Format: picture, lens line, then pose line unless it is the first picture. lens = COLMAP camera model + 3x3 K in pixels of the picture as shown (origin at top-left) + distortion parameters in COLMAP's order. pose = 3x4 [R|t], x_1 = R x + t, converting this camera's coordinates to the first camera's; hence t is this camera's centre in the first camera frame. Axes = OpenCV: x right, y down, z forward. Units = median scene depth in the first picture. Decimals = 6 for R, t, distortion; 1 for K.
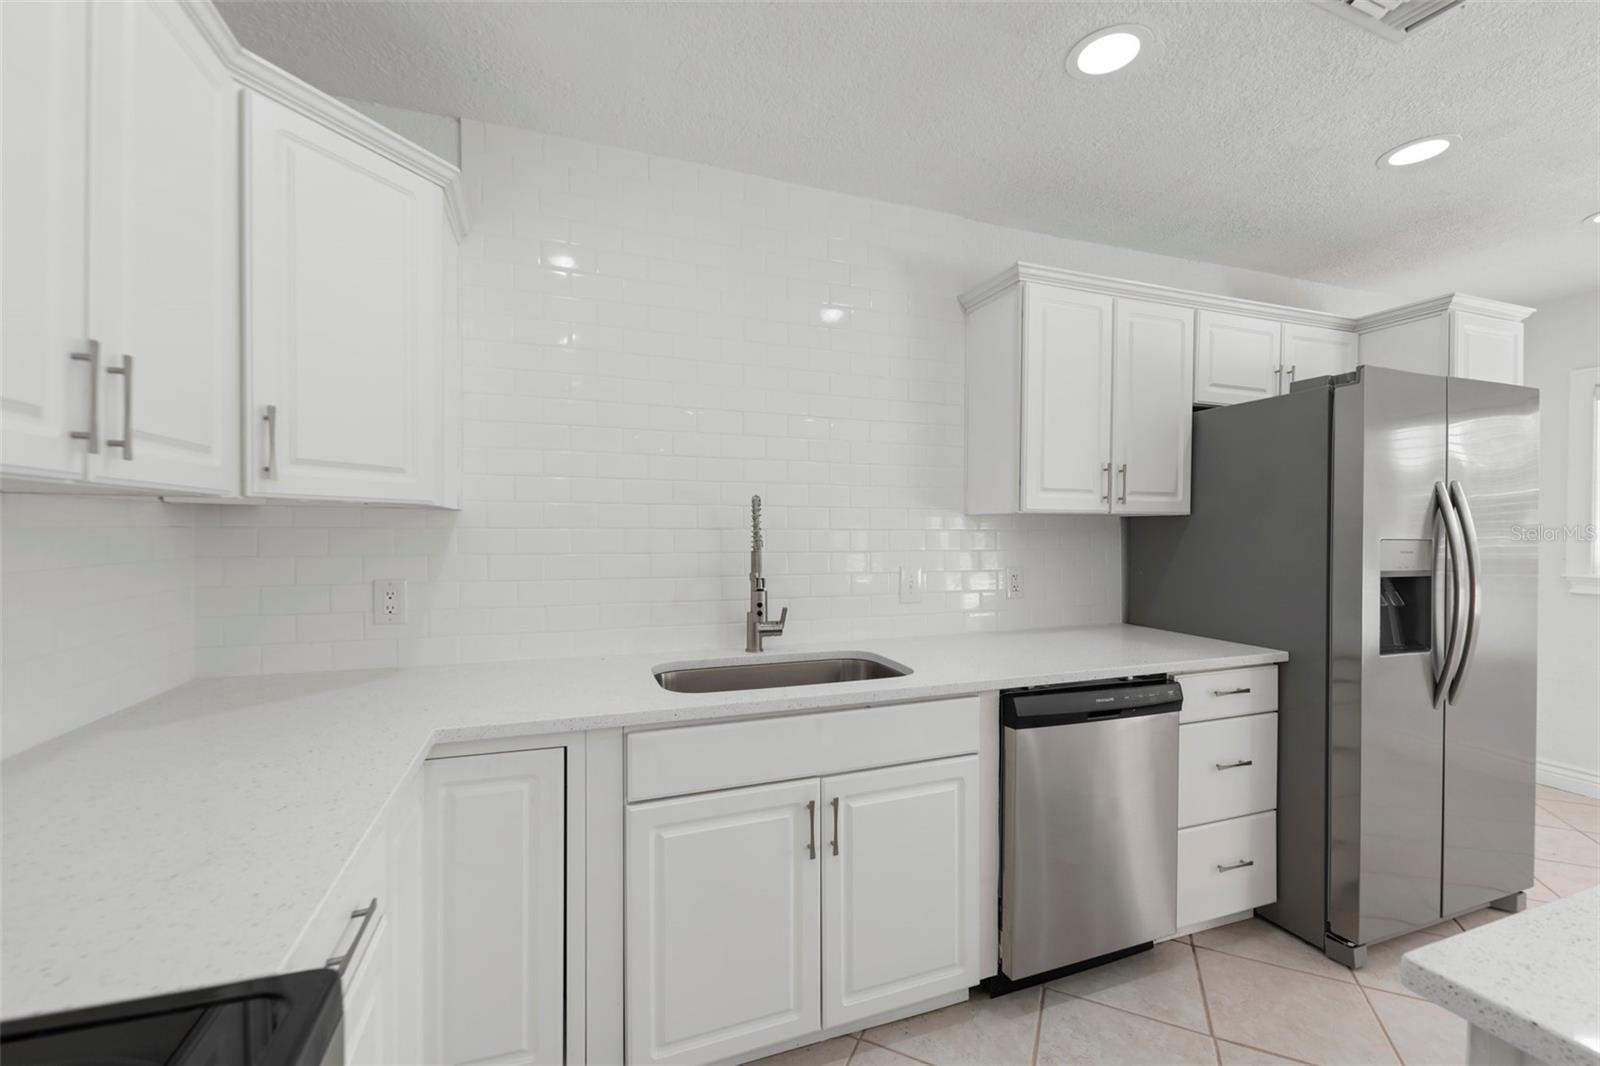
lens RADIAL K [[638.8, 0, 795.1], [0, 638.8, 540.3], [0, 0, 1]] dist [0.009095, -0.005697]
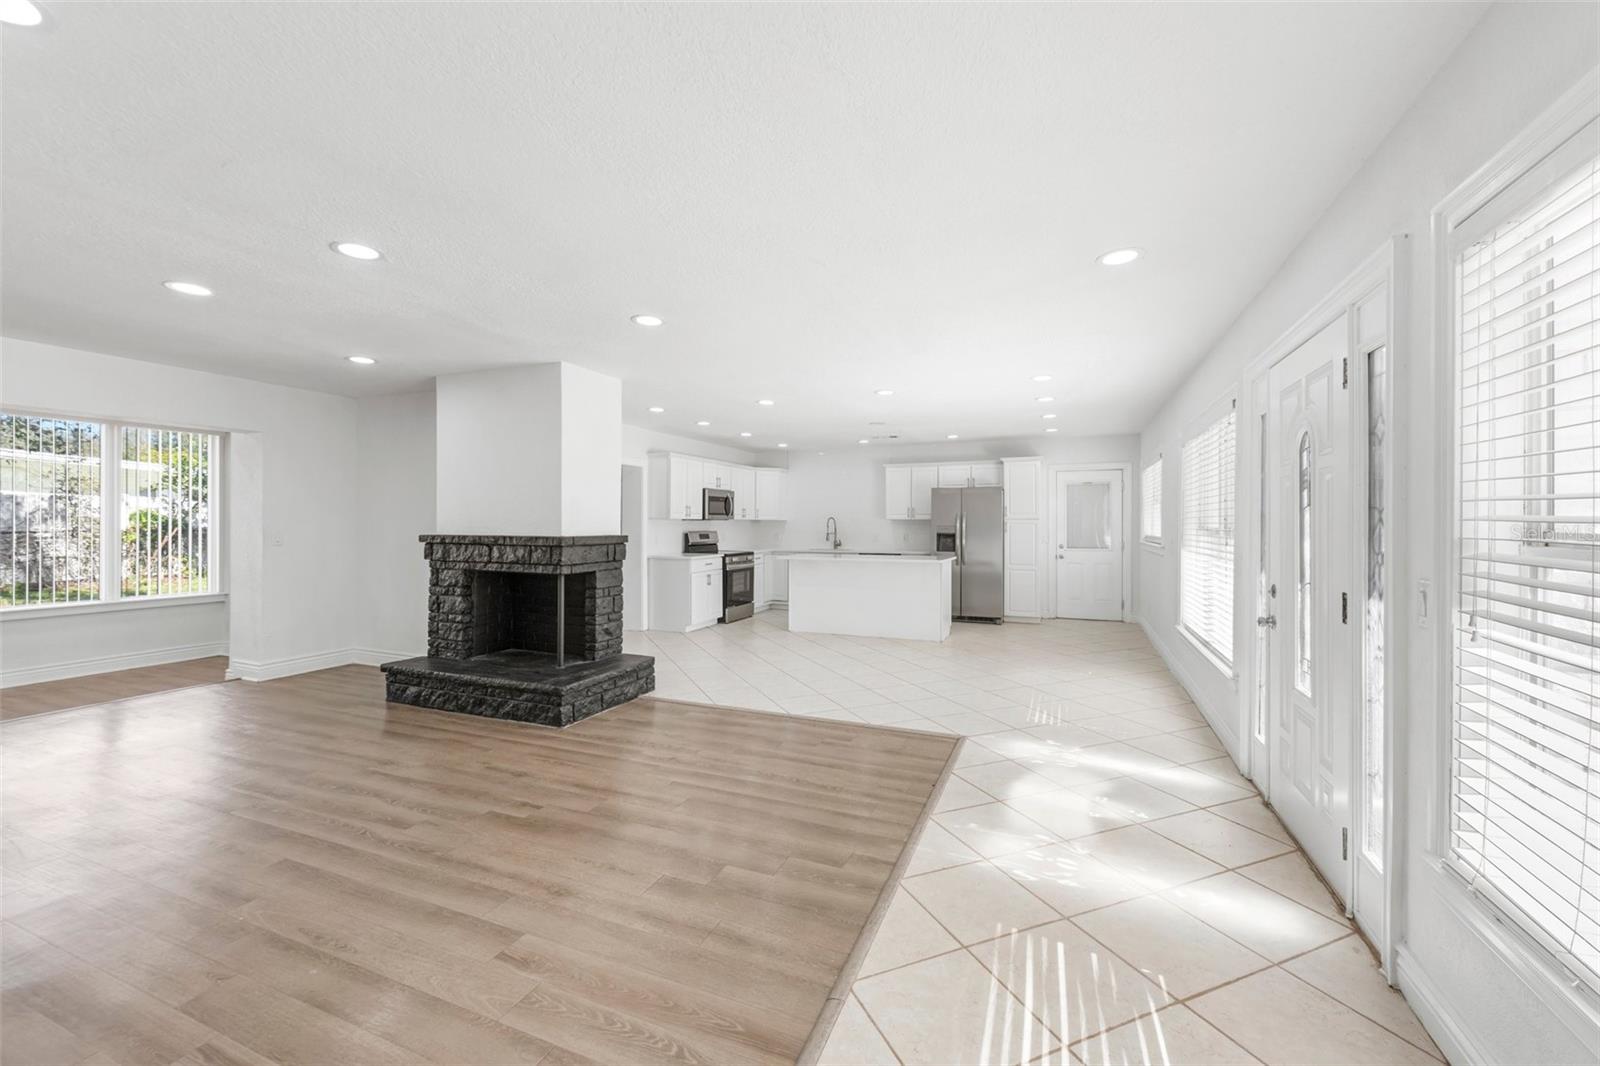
lens RADIAL K [[638.8, 0, 802.5], [0, 638.8, 527.8], [0, 0, 1]] dist [0.009095, -0.005697]
pose [[0.742583, 0.002015, -0.669751, 3.188941], [-0.011221, 0.999893, -0.009433, 0.066463], [0.669660, 0.014520, 0.742526, -2.943995]]
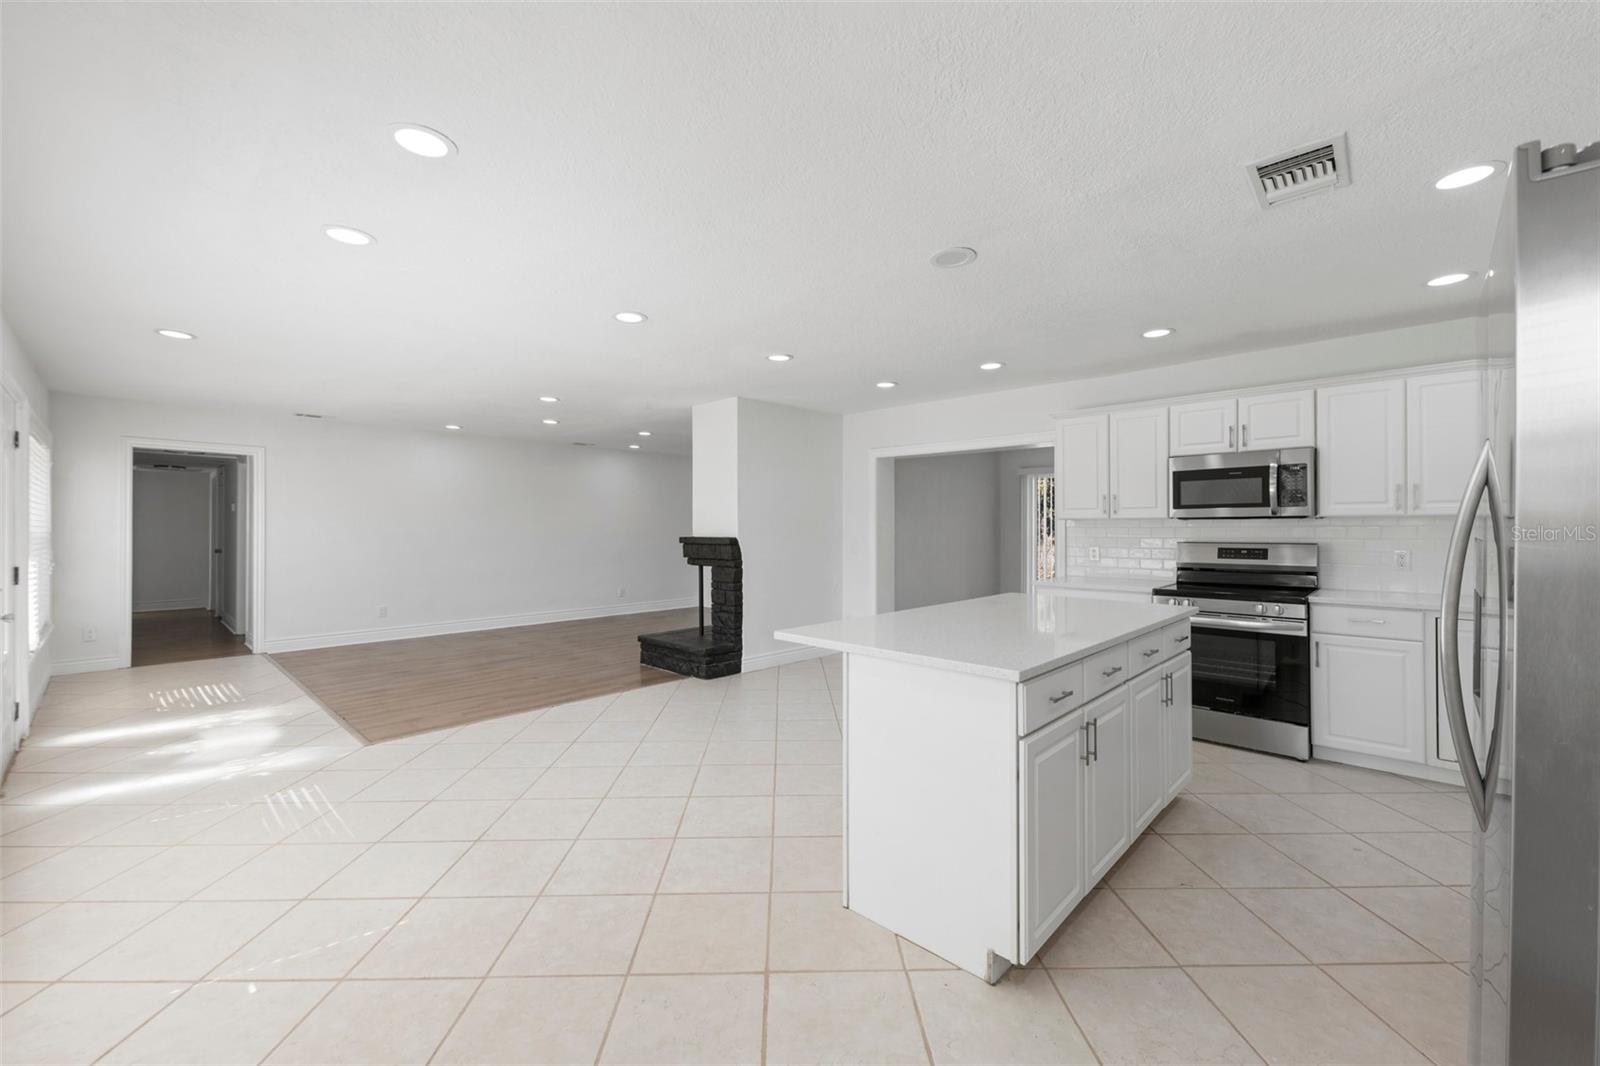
lens RADIAL K [[638.8, 0, 797.7], [0, 638.8, 529.5], [0, 0, 1]] dist [0.009095, -0.005697]
pose [[-0.891016, 0.000407, -0.453972, 1.930711], [-0.009126, 0.999781, 0.018809, -0.015601], [0.453880, 0.020902, -0.890818, 1.267089]]
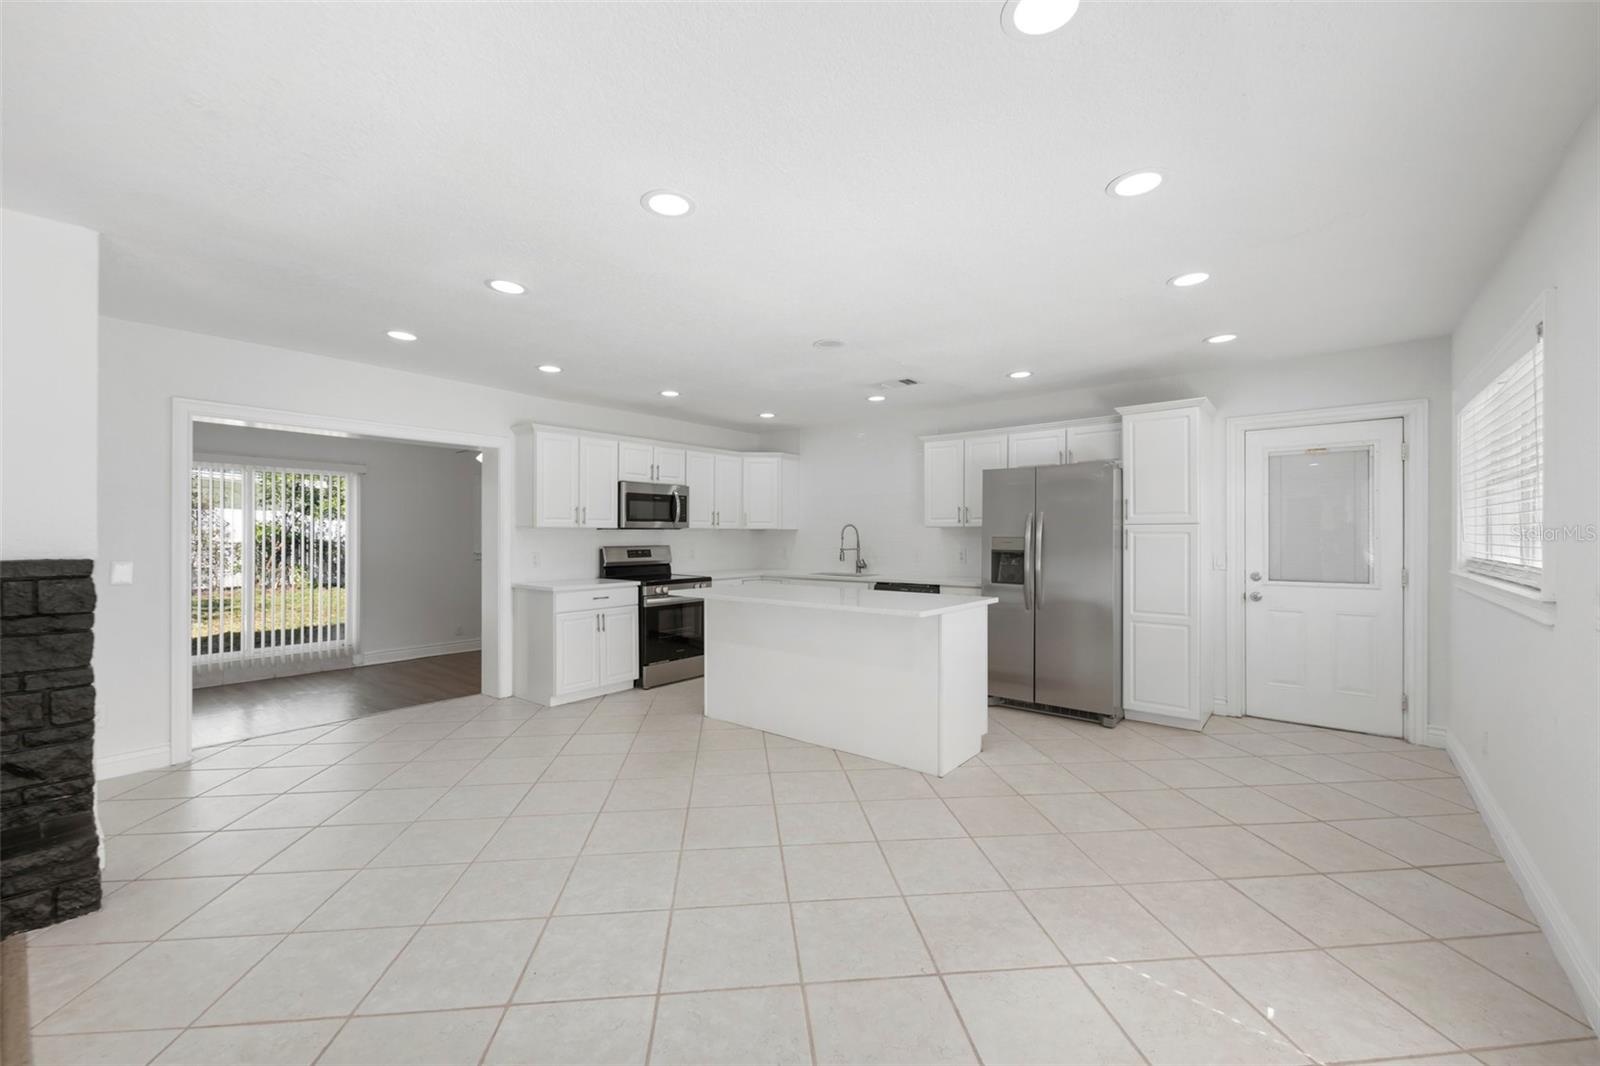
lens RADIAL K [[638.8, 0, 796.1], [0, 638.8, 535.1], [0, 0, 1]] dist [0.009095, -0.005697]
pose [[0.513545, -0.003313, -0.858056, 2.643506], [-0.012447, 0.999859, -0.011310, 0.029445], [0.857972, 0.016489, 0.513431, -0.941166]]
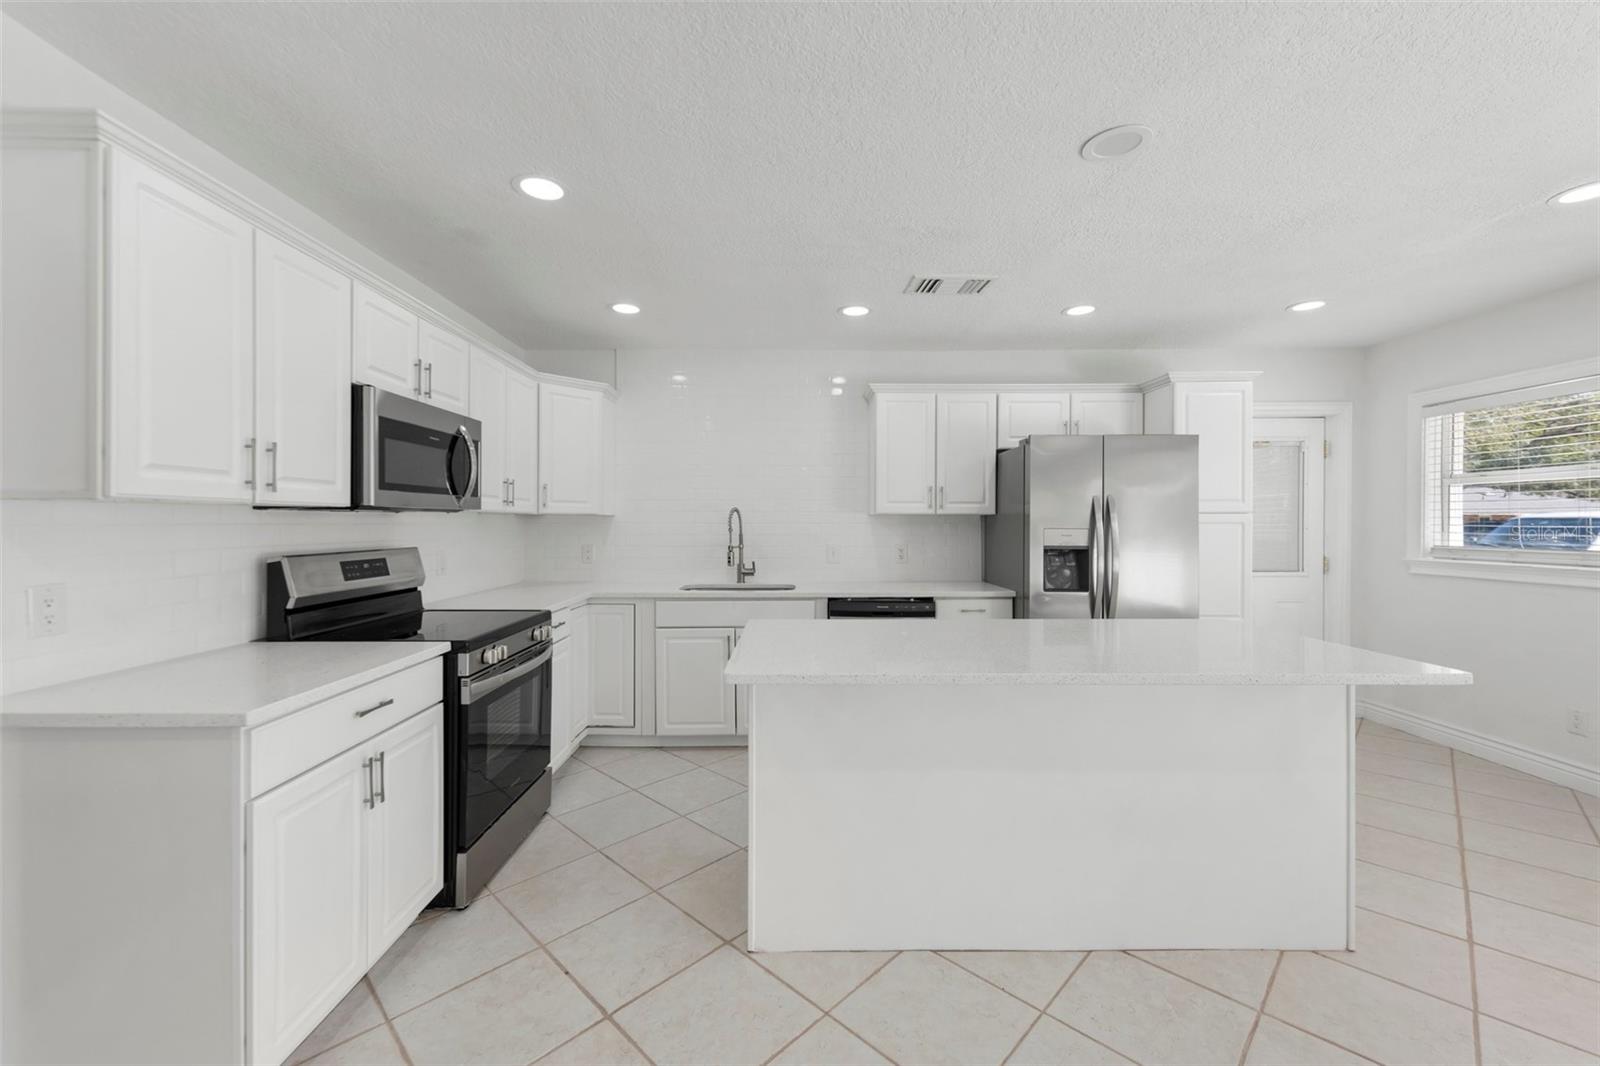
lens RADIAL K [[638.8, 0, 800.0], [0, 638.8, 523.9], [0, 0, 1]] dist [0.009095, -0.005697]
pose [[0.945932, -0.003735, -0.324343, 0.833807], [-0.002759, 0.999805, -0.019559, 0.024982], [0.324353, 0.019396, 0.945737, -0.942102]]
